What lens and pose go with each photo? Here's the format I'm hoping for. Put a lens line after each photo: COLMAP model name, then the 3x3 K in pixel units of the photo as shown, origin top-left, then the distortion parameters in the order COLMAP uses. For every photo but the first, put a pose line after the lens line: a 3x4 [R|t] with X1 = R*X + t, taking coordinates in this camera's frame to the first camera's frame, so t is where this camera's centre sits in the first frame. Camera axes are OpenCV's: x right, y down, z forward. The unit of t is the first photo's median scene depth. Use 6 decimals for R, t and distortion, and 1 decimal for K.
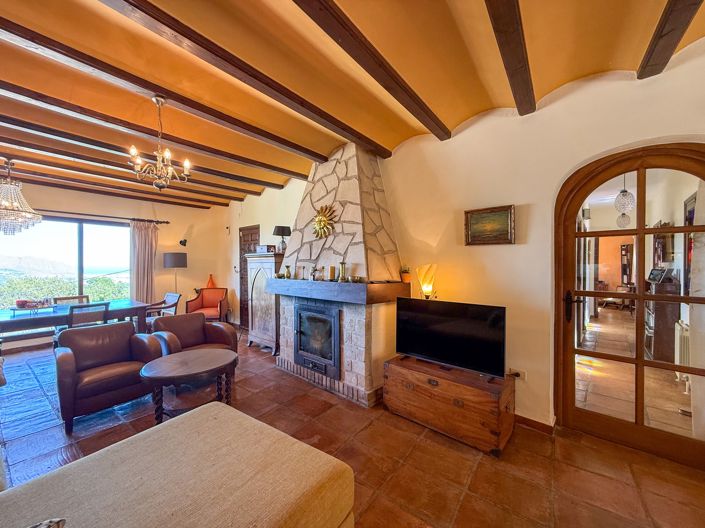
lens RADIAL K [[280.5, 0, 350.5], [0, 280.5, 263.7], [0, 0, 1]] dist [-0.000902, 0.000102]
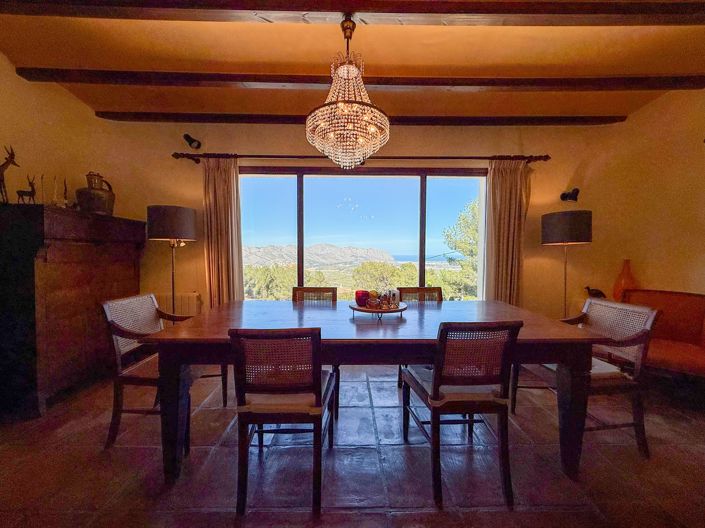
lens RADIAL K [[280.5, 0, 350.5], [0, 280.5, 263.7], [0, 0, 1]] dist [-0.000902, 0.000102]
pose [[0.600397, 0.034170, -0.798972, -0.529471], [-0.005883, 0.999248, 0.038315, 0.039440], [0.799680, -0.018303, 0.600147, 0.460639]]
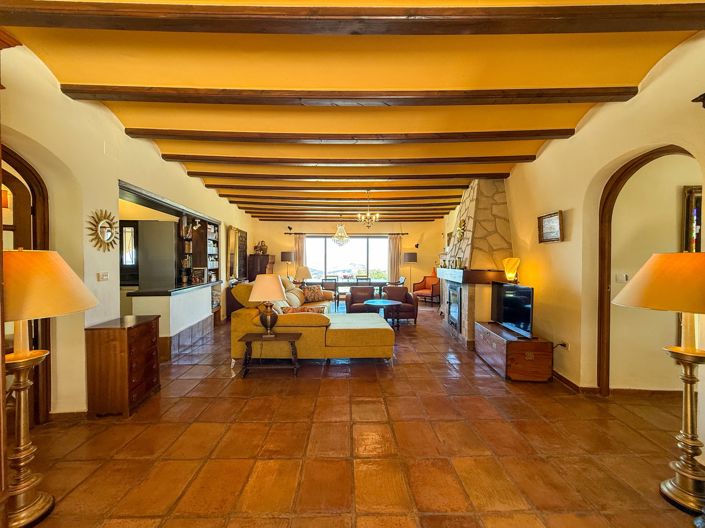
lens RADIAL K [[280.5, 0, 350.5], [0, 280.5, 263.7], [0, 0, 1]] dist [-0.000902, 0.000102]
pose [[0.604973, 0.010534, -0.796176, 0.494086], [-0.005323, 0.999944, 0.009186, 0.011647], [0.796228, -0.001319, 0.604995, -0.255635]]
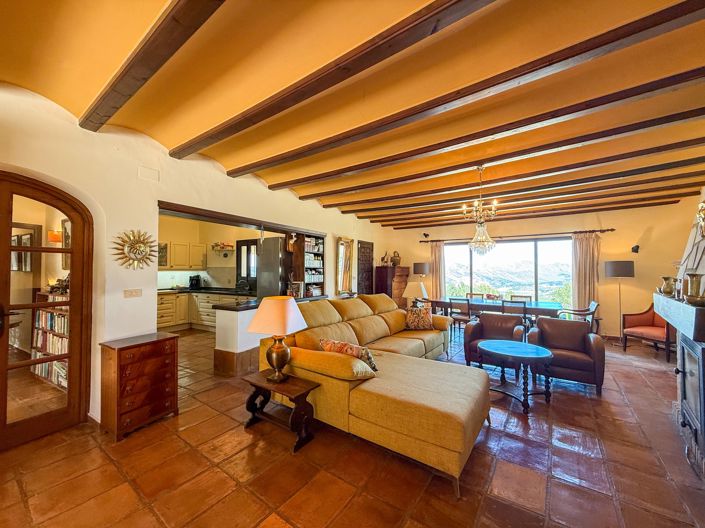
lens RADIAL K [[280.5, 0, 350.5], [0, 280.5, 263.7], [0, 0, 1]] dist [-0.000902, 0.000102]
pose [[0.006525, -0.021741, -0.999742, 0.354220], [-0.005933, 0.999745, -0.021780, -0.005590], [0.999961, 0.006074, 0.006395, 0.115236]]
